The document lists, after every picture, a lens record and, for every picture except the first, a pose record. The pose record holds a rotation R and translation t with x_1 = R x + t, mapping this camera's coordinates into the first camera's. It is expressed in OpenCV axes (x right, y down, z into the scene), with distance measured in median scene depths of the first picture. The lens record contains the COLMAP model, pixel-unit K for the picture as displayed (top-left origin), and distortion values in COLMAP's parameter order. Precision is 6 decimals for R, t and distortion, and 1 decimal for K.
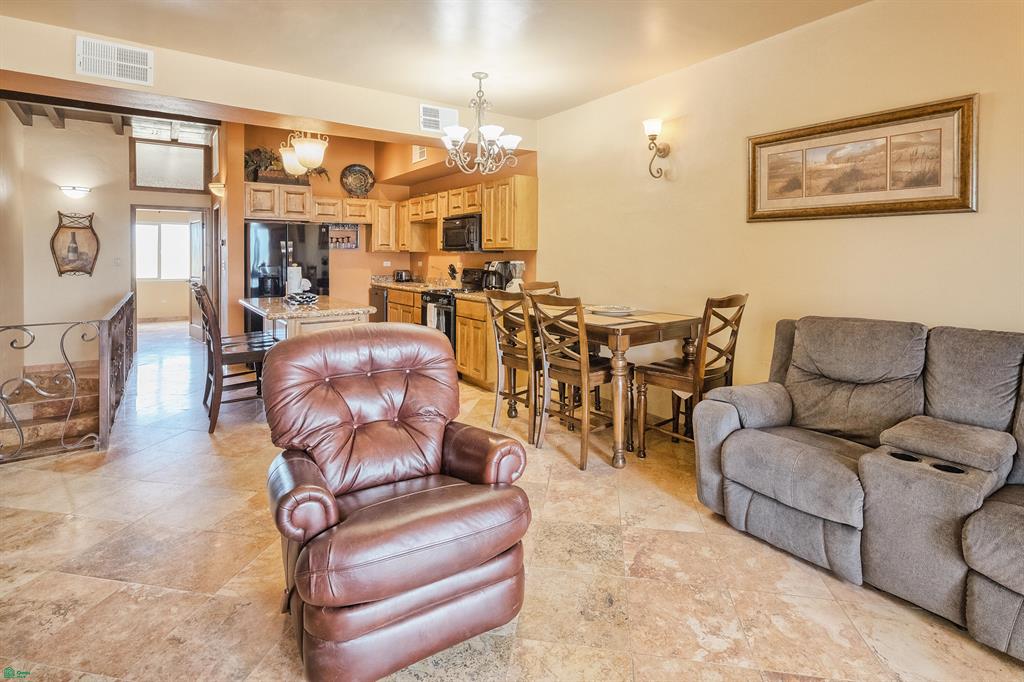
lens RADIAL K [[496.6, 0, 511.8], [0, 496.6, 243.5], [0, 0, 1]] dist [0.001483, -0.002983]
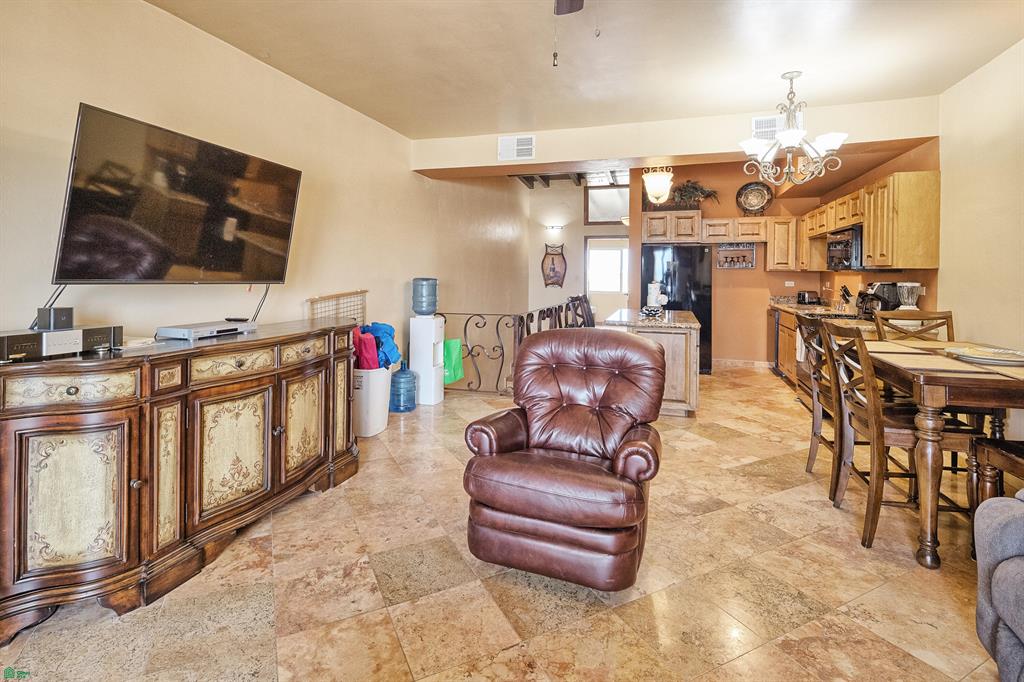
lens RADIAL K [[496.6, 0, 511.8], [0, 496.6, 243.5], [0, 0, 1]] dist [0.001483, -0.002983]
pose [[0.602129, -0.044828, -0.797139, 0.238740], [0.013633, 0.998854, -0.045873, 0.001366], [0.798283, 0.016754, 0.602050, 0.035317]]
